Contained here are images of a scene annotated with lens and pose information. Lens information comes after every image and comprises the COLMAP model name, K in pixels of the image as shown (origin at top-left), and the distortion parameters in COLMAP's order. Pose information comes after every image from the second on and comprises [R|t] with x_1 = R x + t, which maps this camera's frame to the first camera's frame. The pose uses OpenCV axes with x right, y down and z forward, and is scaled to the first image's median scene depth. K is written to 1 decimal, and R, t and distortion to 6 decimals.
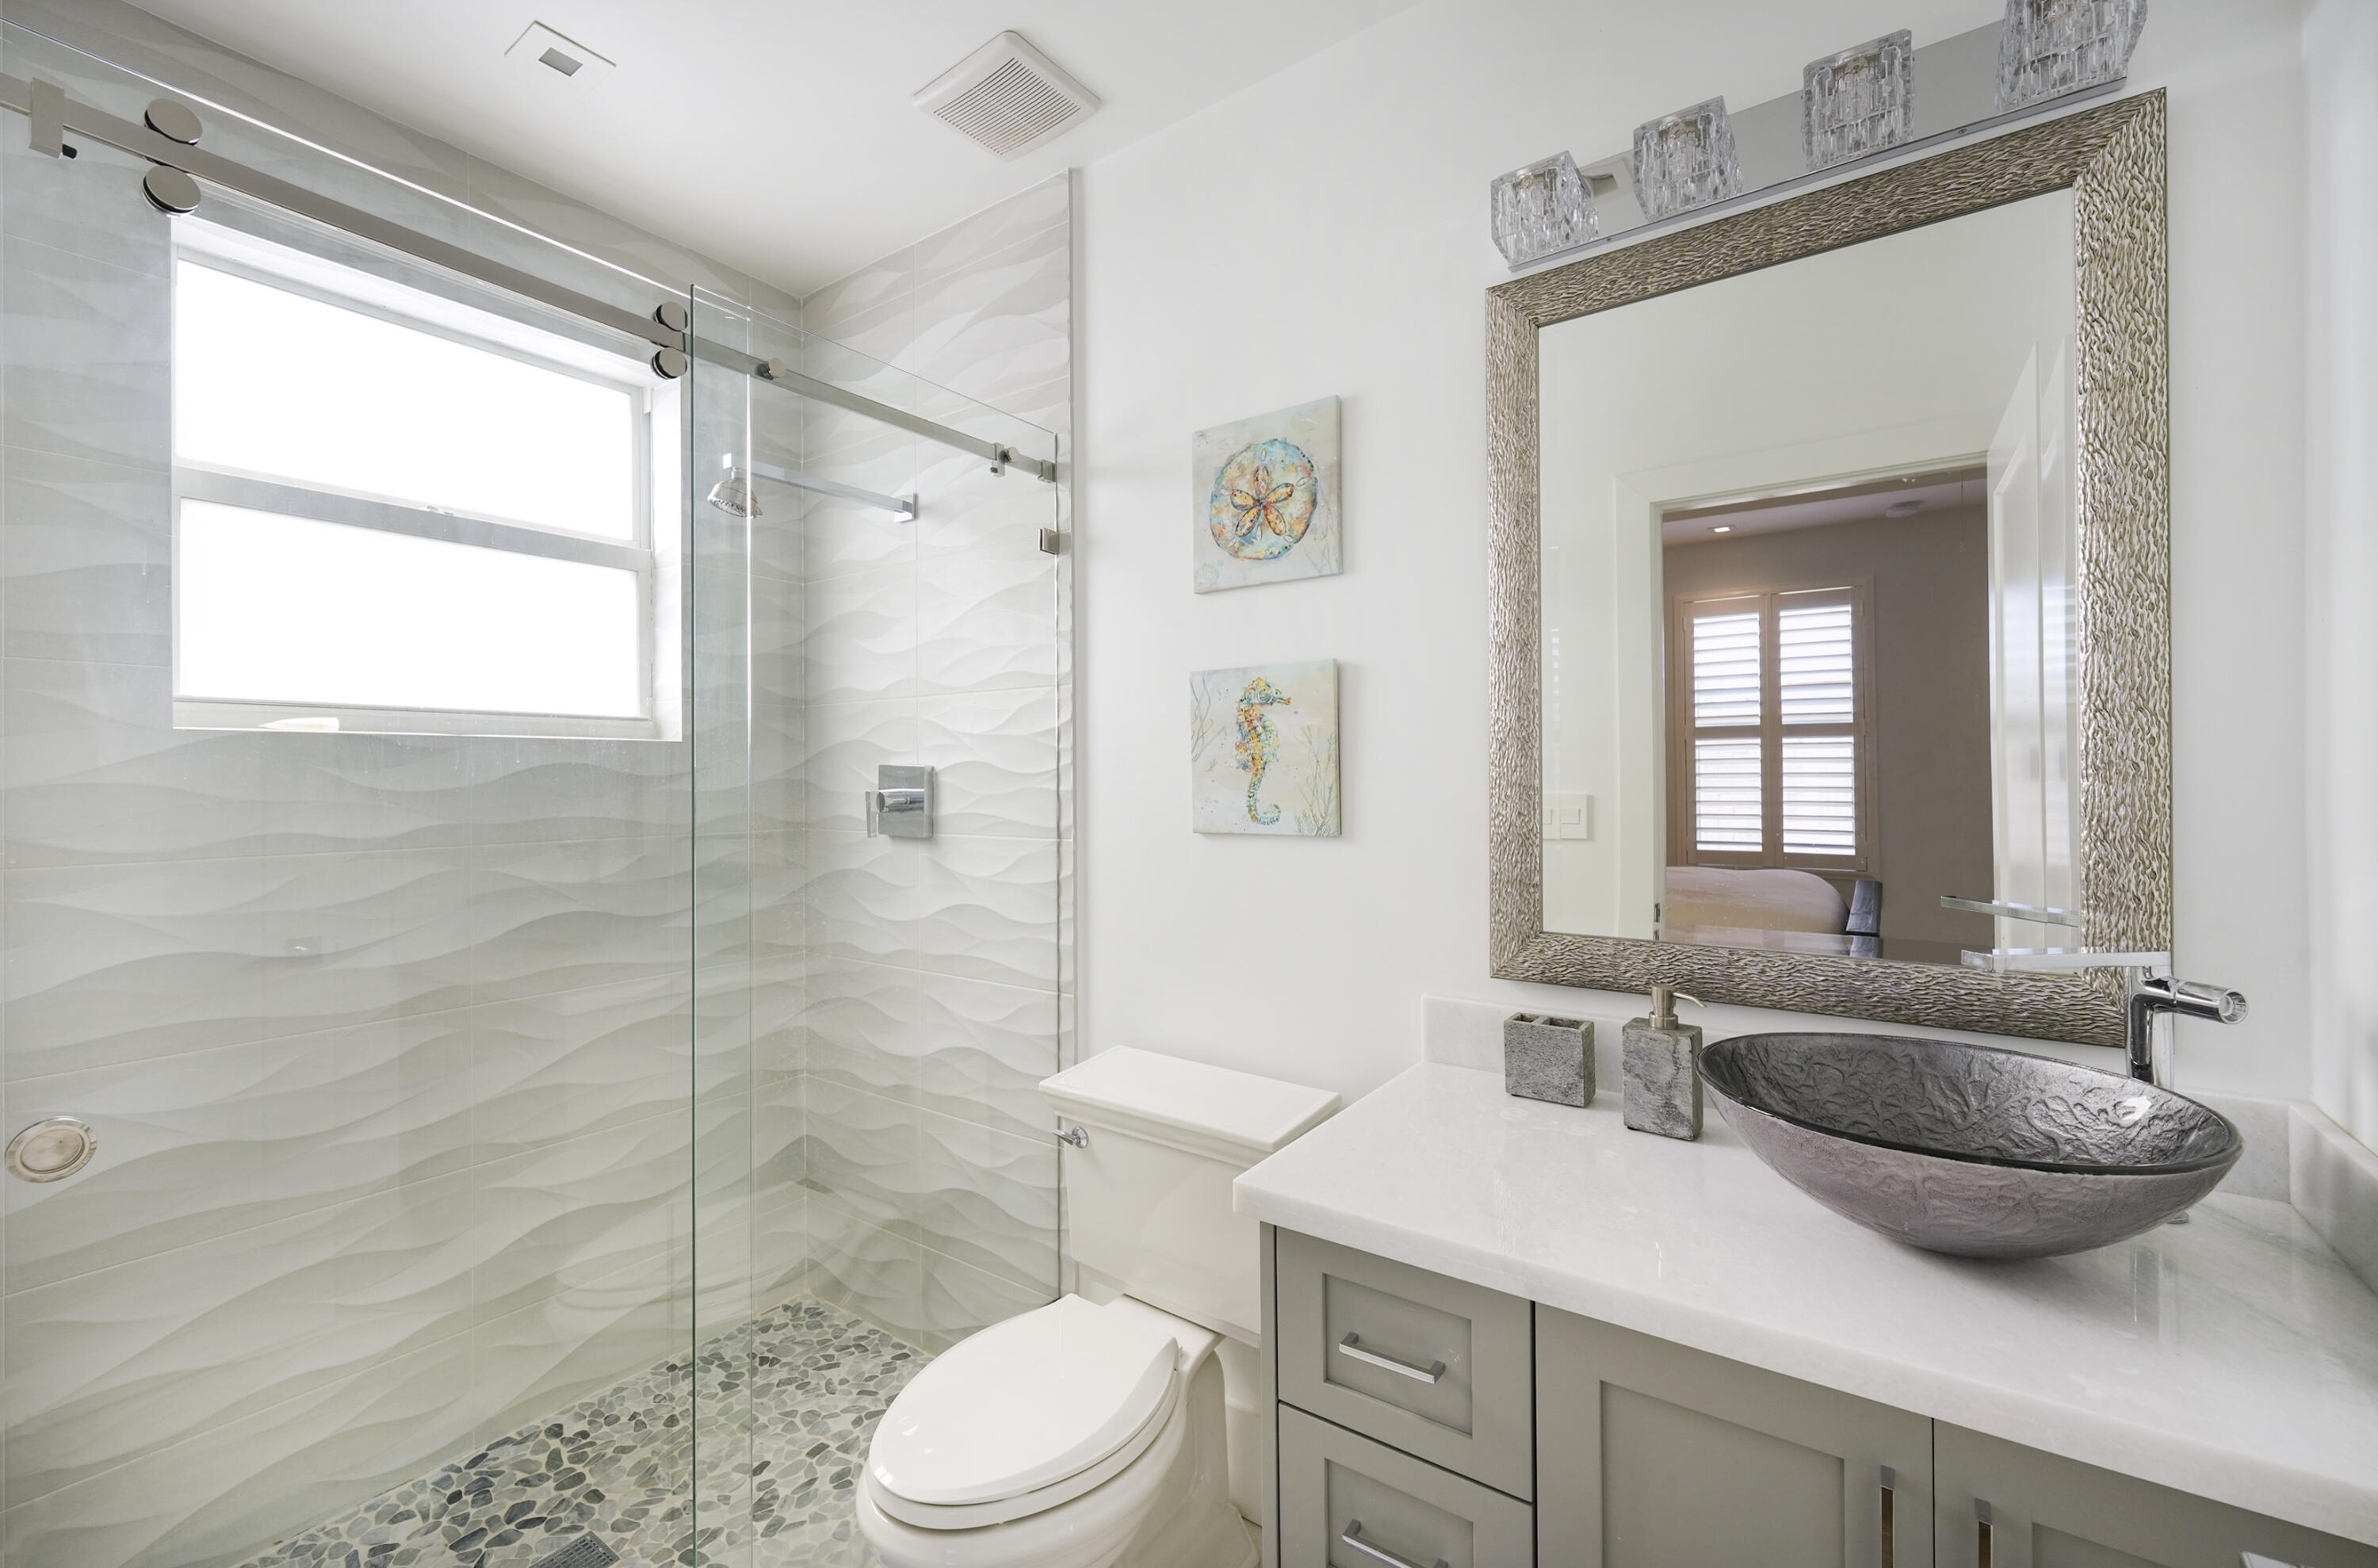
lens RADIAL K [[966.7, 0, 1180.6], [0, 966.7, 789.6], [0, 0, 1]] dist [-0.005775, 0.000487]
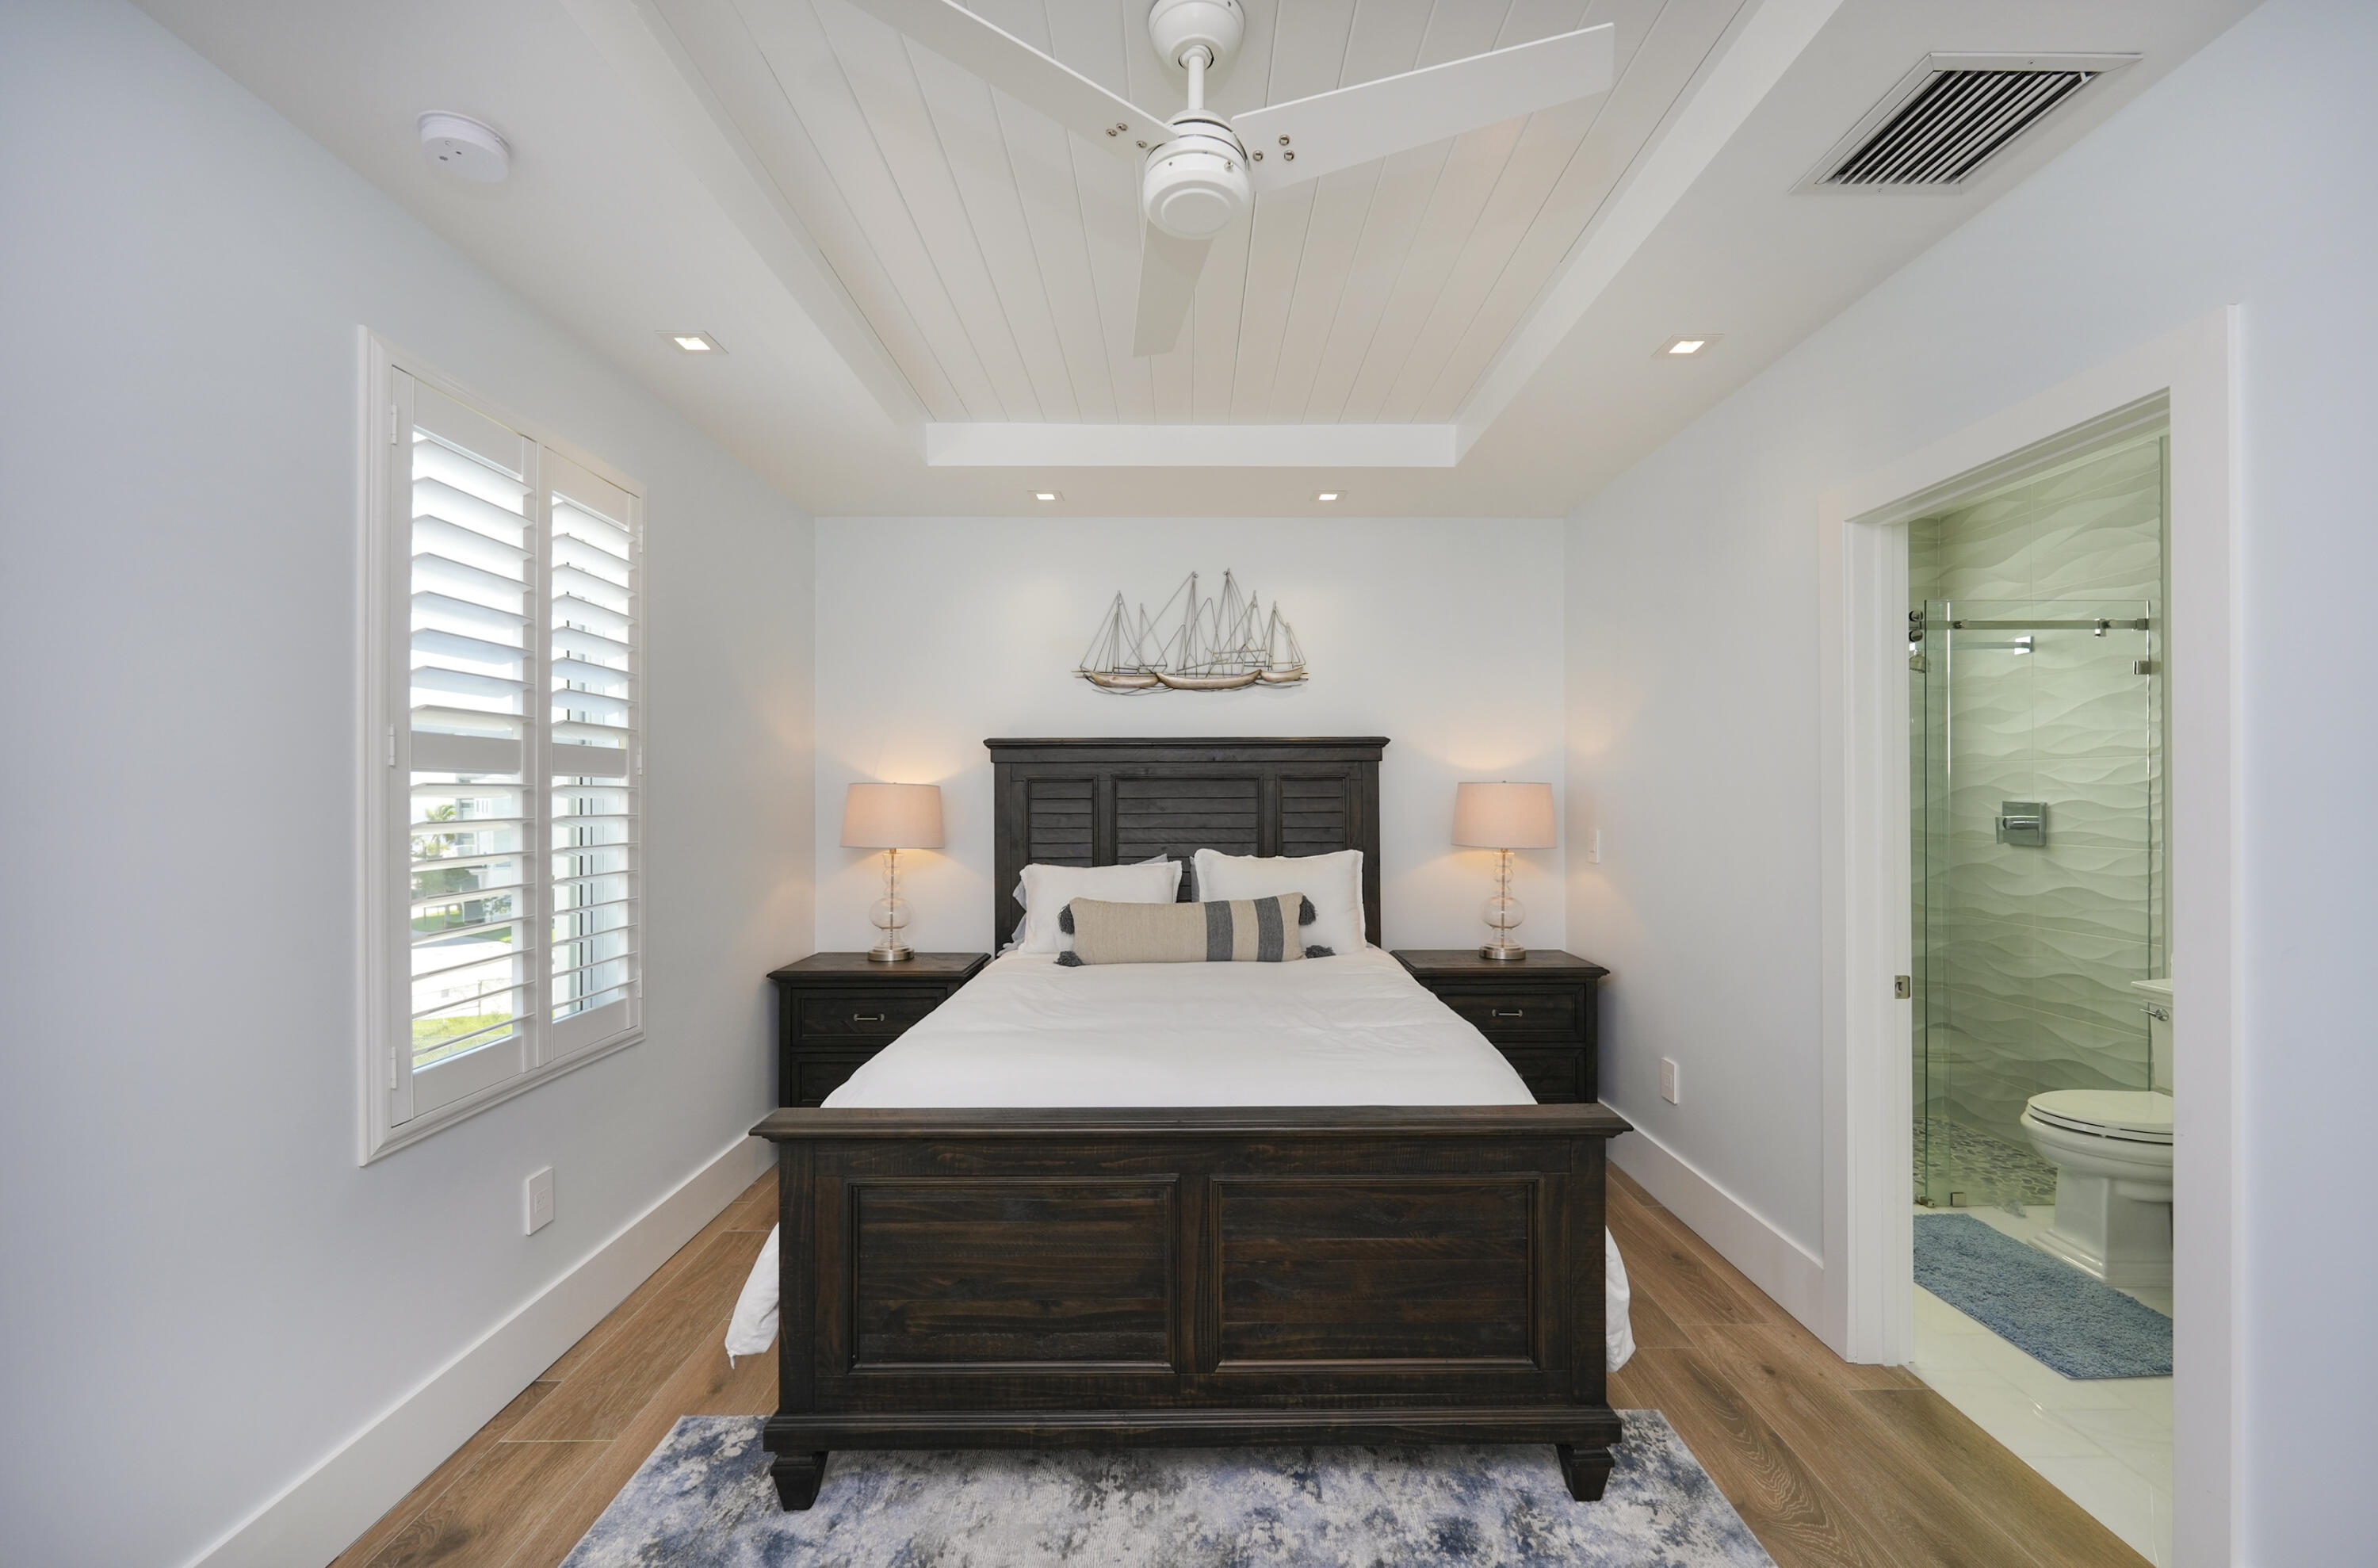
lens RADIAL K [[966.7, 0, 1194.3], [0, 966.7, 792.0], [0, 0, 1]] dist [-0.005775, 0.000487]
pose [[0.598567, 0.000040, -0.801073, 0.196732], [-0.010632, 0.999912, -0.007894, -0.014761], [0.801002, 0.013242, 0.598515, -1.191821]]
